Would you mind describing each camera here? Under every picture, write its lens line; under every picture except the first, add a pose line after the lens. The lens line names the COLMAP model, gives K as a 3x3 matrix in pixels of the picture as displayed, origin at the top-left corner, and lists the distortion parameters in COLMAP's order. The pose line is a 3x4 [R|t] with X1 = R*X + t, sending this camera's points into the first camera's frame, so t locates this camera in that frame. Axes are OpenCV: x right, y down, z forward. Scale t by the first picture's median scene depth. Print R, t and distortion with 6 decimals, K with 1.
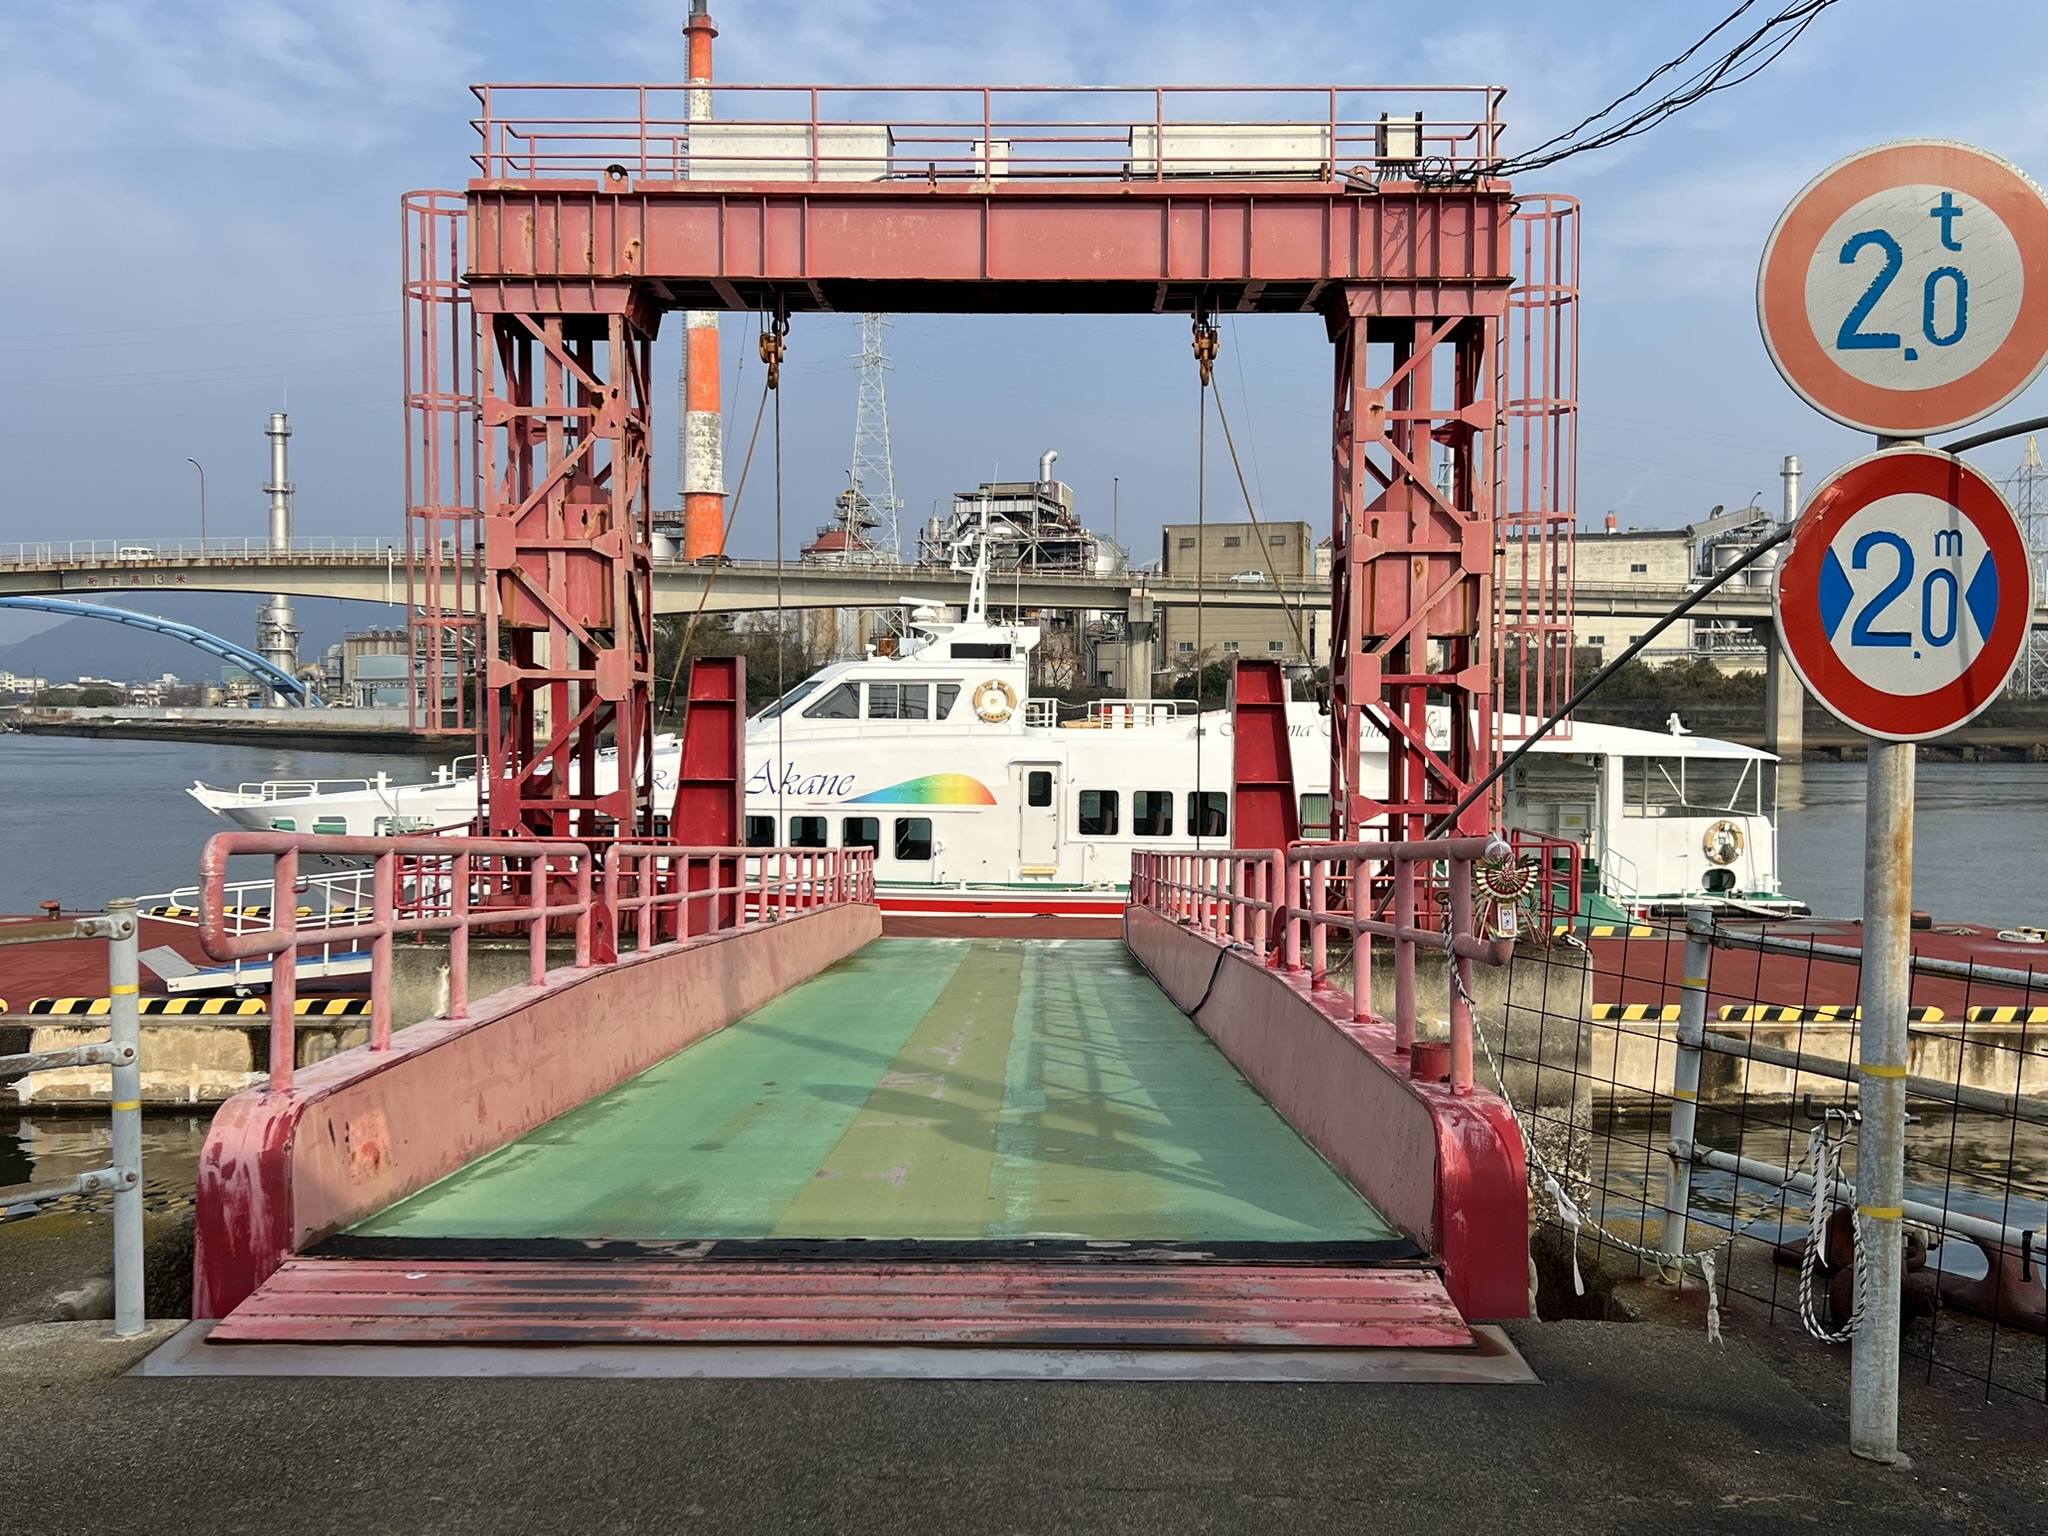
lens RADIAL K [[1947.1, 0, 1012.4], [0, 1947.1, 777.0], [0, 0, 1]] dist [0.073438, 0.000000]
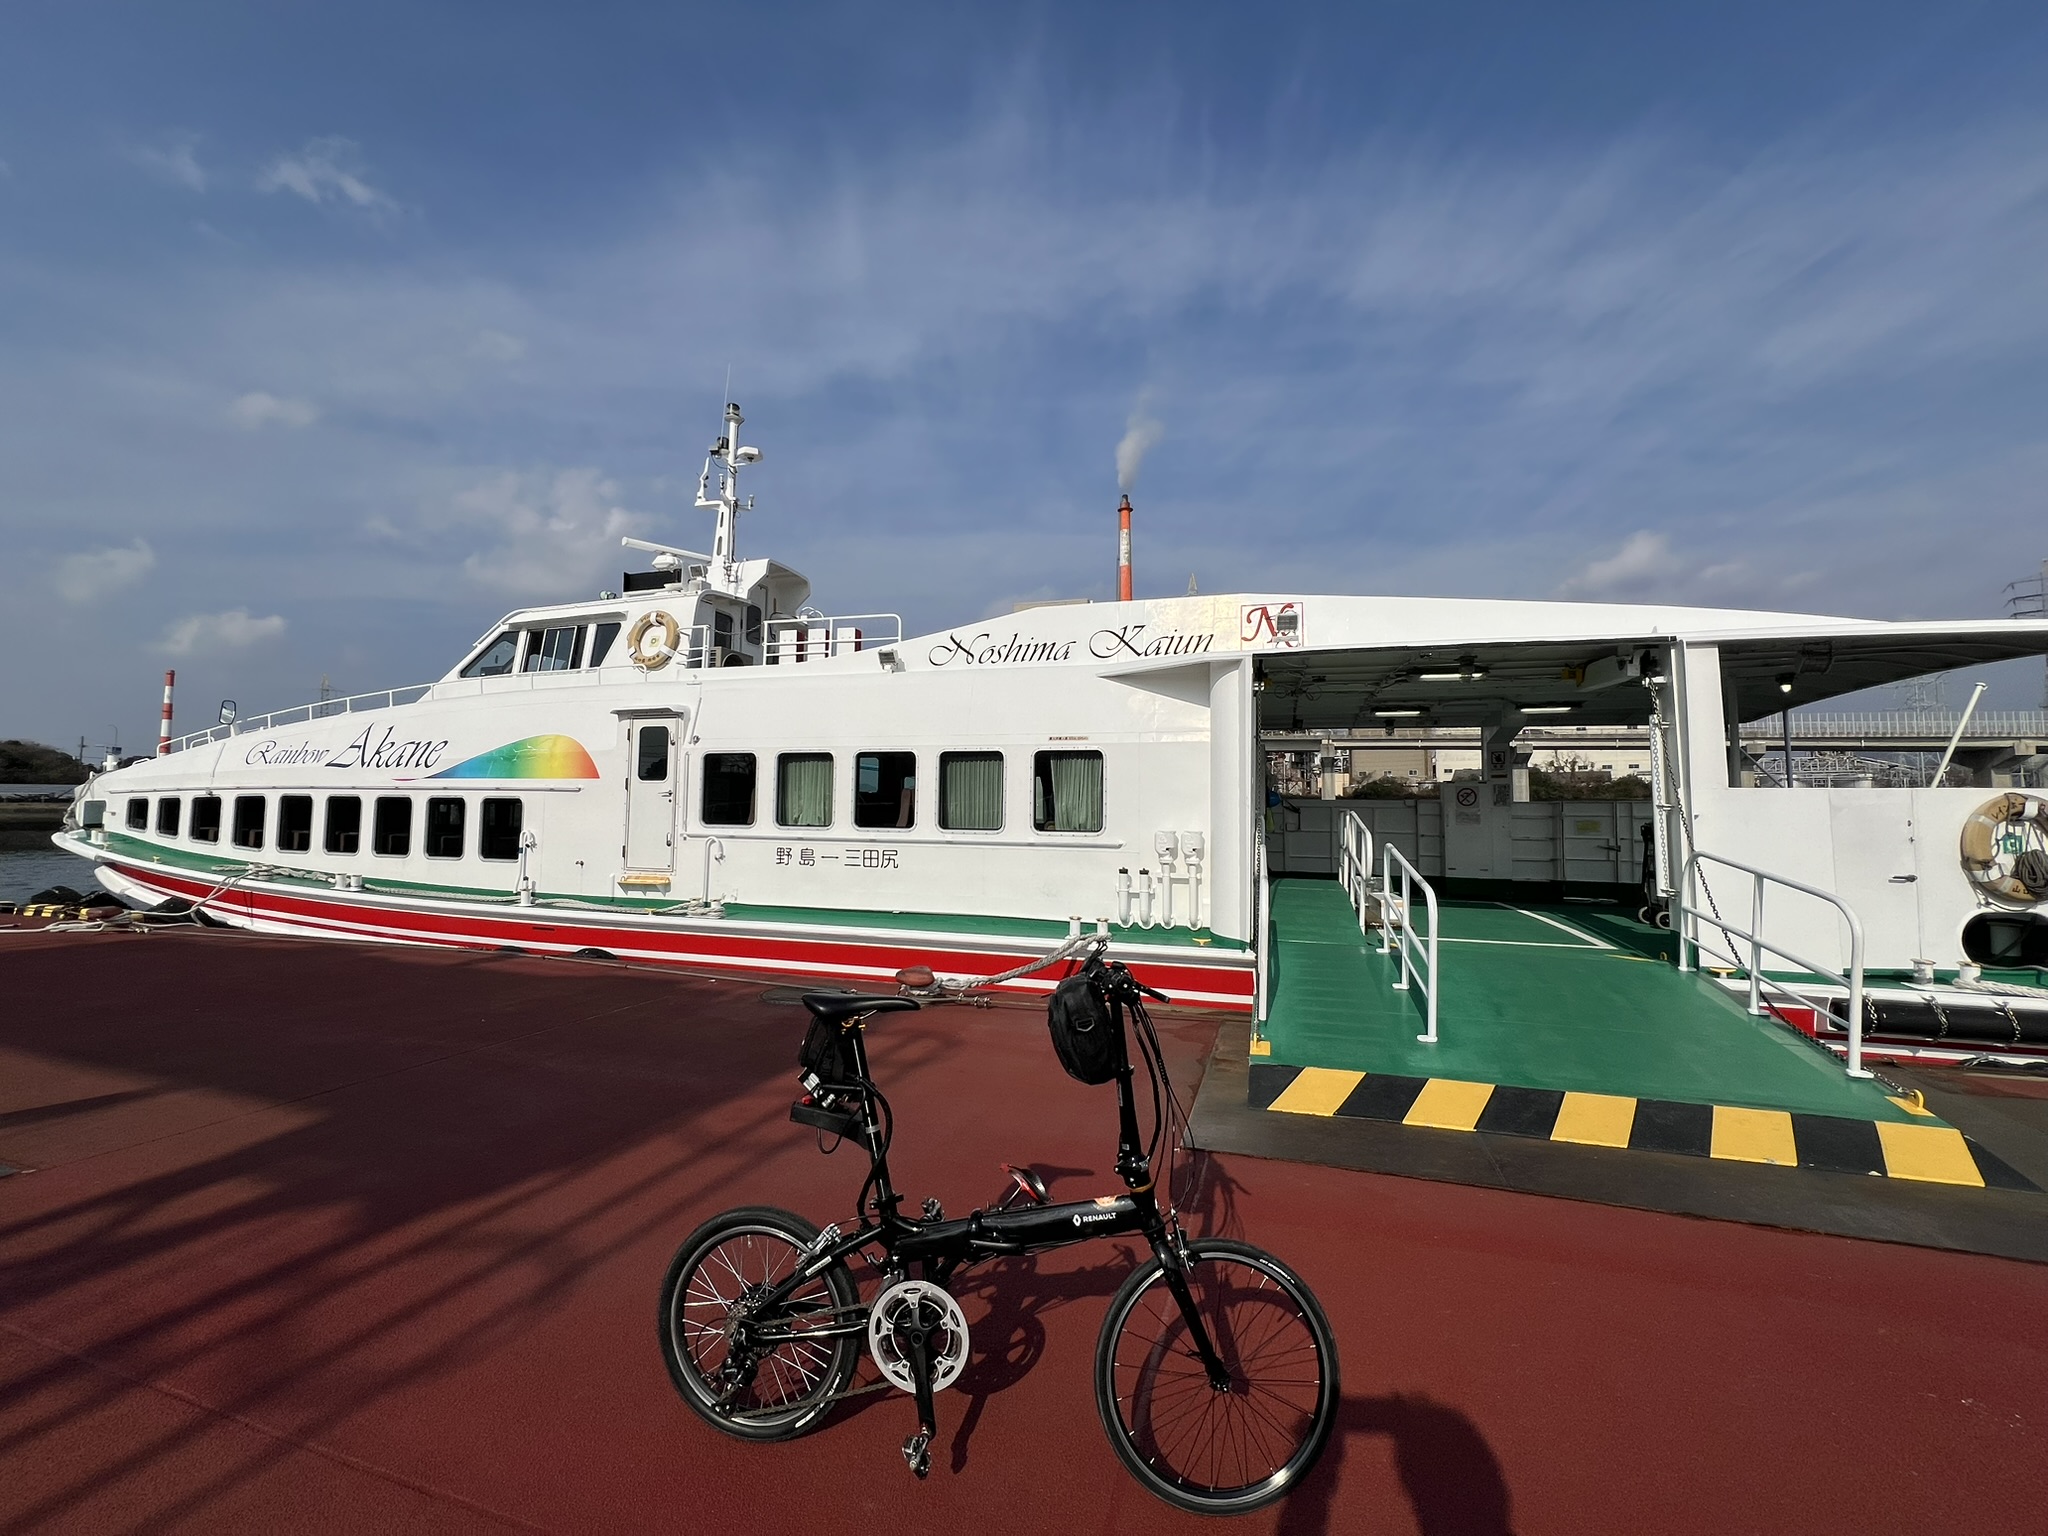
lens RADIAL K [[822.9, 0, 1030.5], [0, 822.9, 751.0], [0, 0, 1]] dist [0.000159, 0.000467]
pose [[0.948862, -0.025344, -0.314671, 0.222322], [-0.010173, 0.993800, -0.110716, 0.034737], [0.315526, 0.108256, 0.942722, 0.778639]]
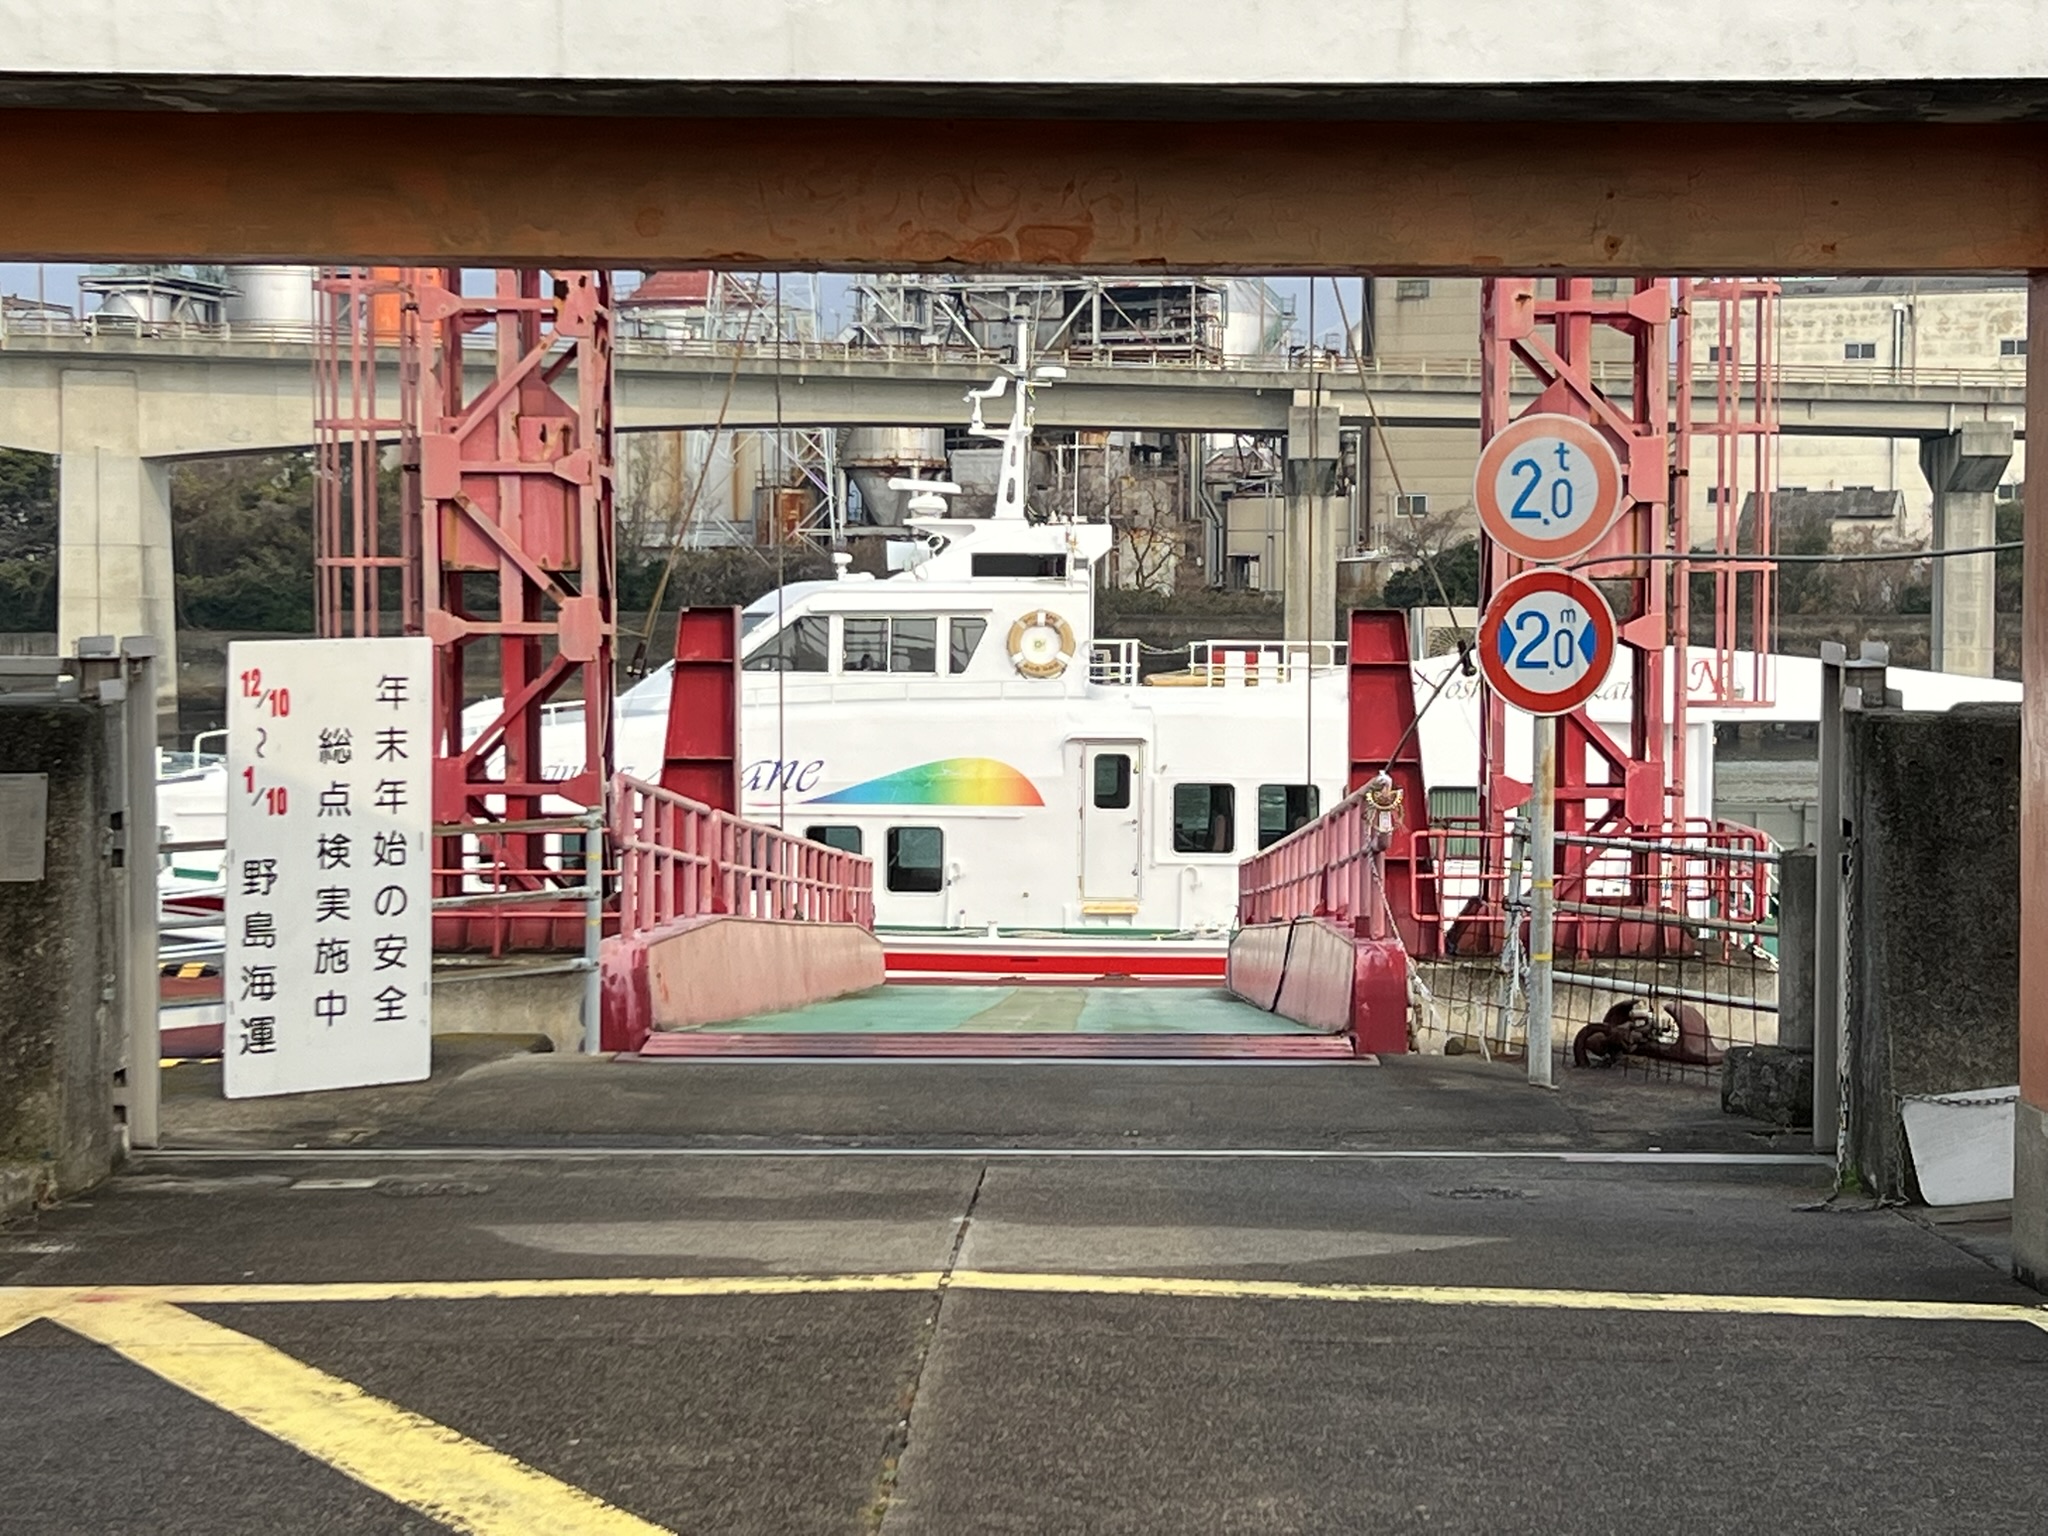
lens RADIAL K [[4243.6, 0, 1028.6], [0, 4243.6, 777.0], [0, 0, 1]] dist [0.084498, 0.000000]
pose [[0.999979, -0.002775, -0.005817, -0.005103], [0.002772, 0.999996, -0.000451, 0.005280], [0.005818, 0.000435, 0.999983, -0.399253]]
